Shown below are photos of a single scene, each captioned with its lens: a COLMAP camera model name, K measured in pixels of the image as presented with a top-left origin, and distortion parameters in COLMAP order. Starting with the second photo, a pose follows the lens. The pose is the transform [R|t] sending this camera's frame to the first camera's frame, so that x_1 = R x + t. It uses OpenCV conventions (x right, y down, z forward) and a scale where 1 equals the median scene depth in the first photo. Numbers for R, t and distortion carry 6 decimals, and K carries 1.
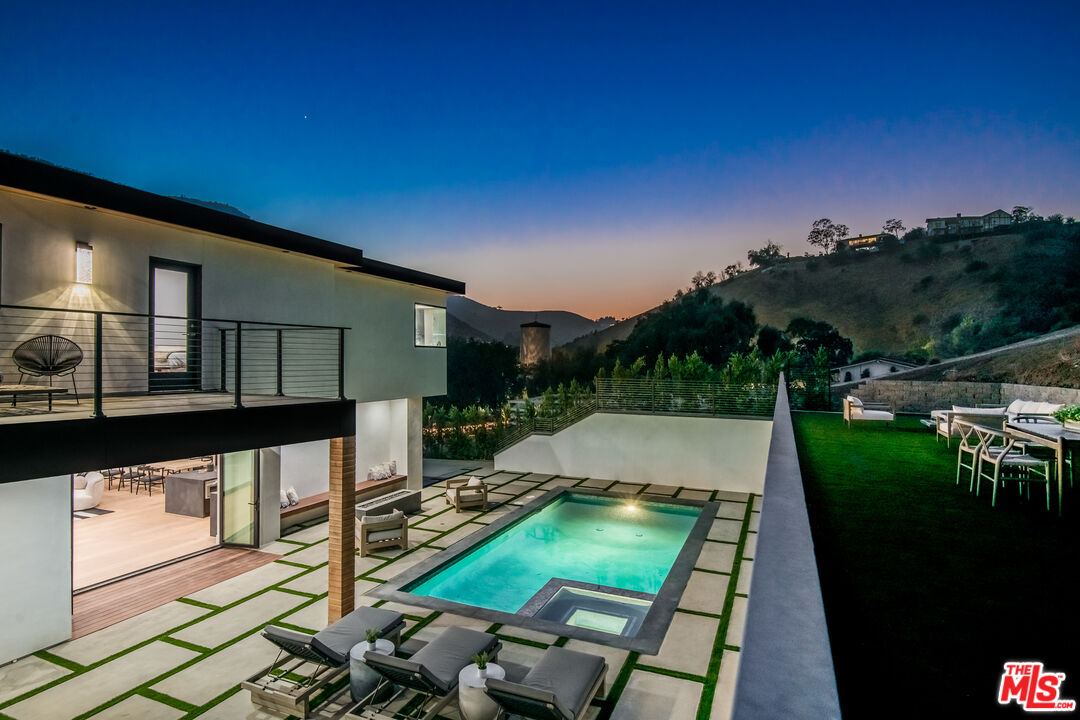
lens RADIAL K [[596.4, 0, 540.0], [0, 596.4, 360.0], [0, 0, 1]] dist [-0.001911, -0.001587]
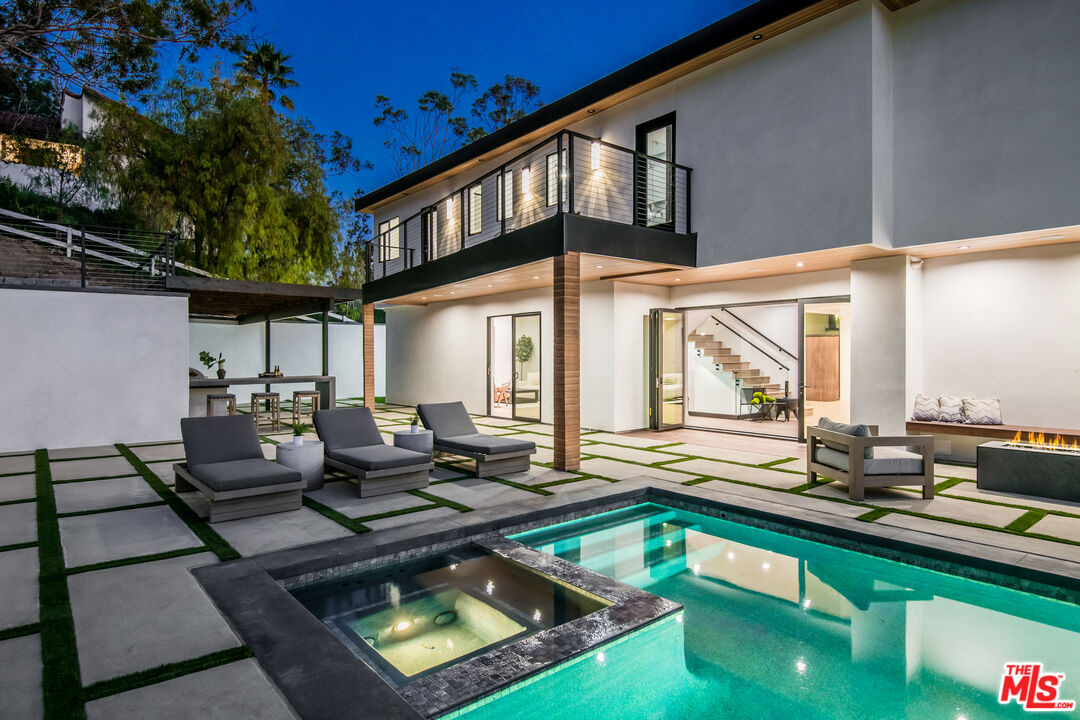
lens RADIAL K [[596.4, 0, 540.0], [0, 596.4, 360.0], [0, 0, 1]] dist [-0.001911, -0.001587]
pose [[-0.468187, 0.010404, -0.883568, 0.047326], [0.004232, 0.999946, 0.009532, 0.025362], [0.883619, 0.000723, -0.468206, 0.136719]]
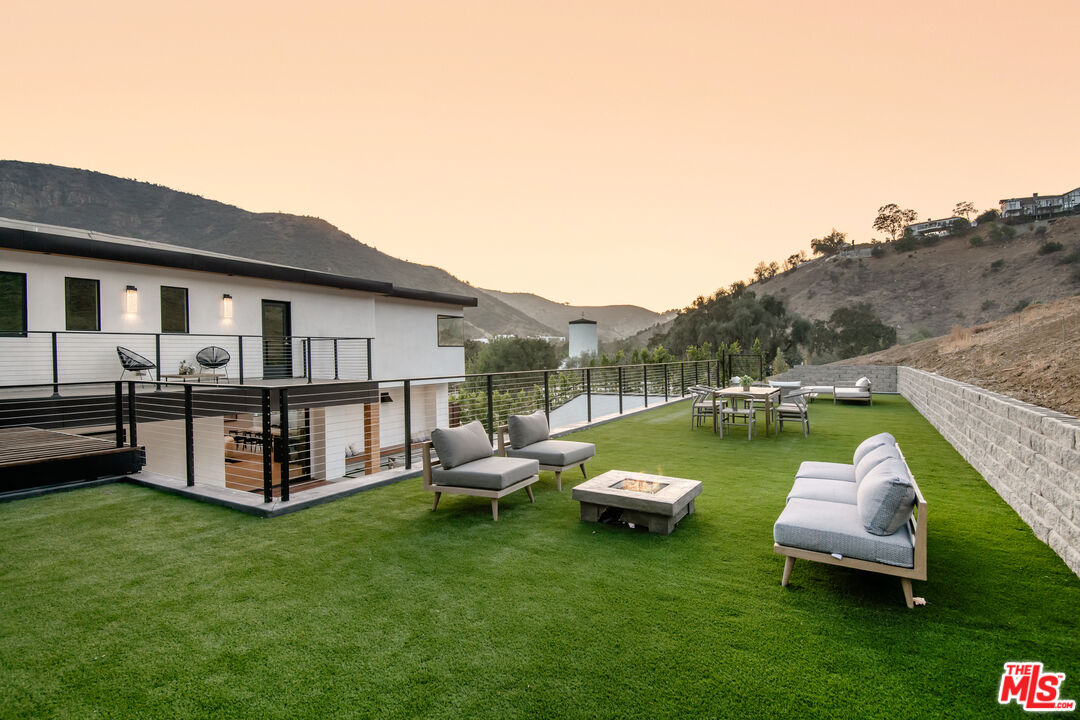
lens RADIAL K [[596.4, 0, 540.0], [0, 596.4, 360.0], [0, 0, 1]] dist [-0.001911, -0.001587]
pose [[0.990899, -0.015382, -0.133726, 0.035524], [0.016905, 0.999804, 0.010266, -0.000235], [0.133541, -0.012434, 0.990965, -0.057955]]
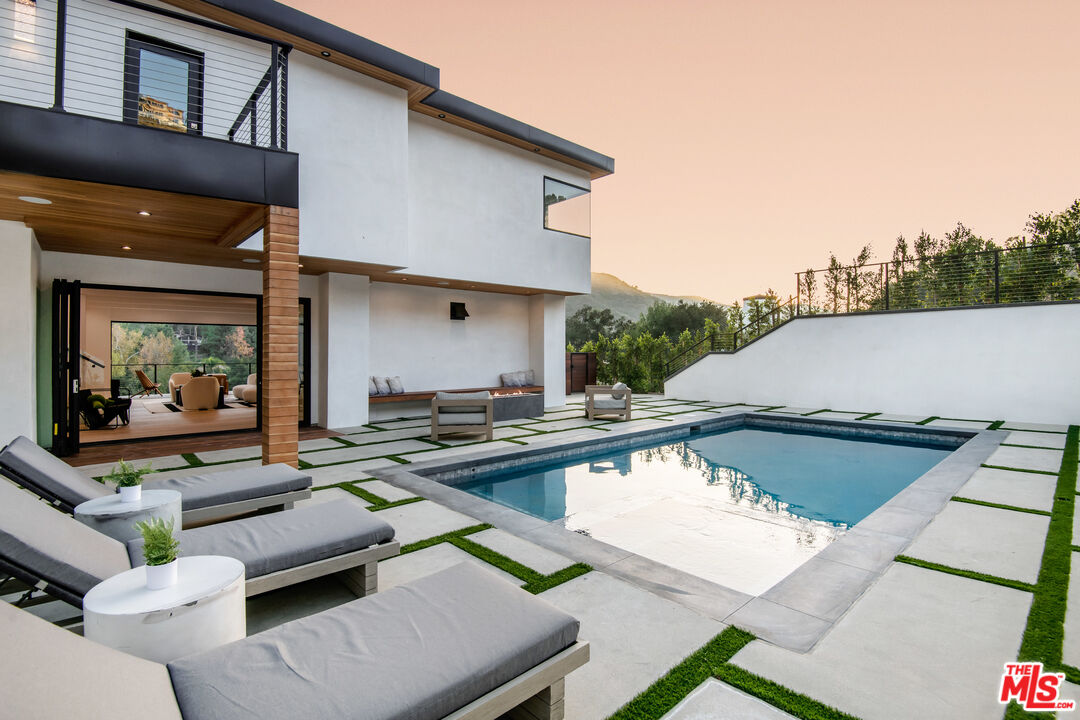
lens RADIAL K [[512.9, 0, 540.0], [0, 512.9, 360.0], [0, 0, 1]] dist [-0.001926, -0.000644]
pose [[0.903438, -0.004571, -0.428693, 0.016179], [0.001669, 0.999973, -0.007146, 0.028104], [0.428715, 0.005741, 0.903422, 0.057246]]
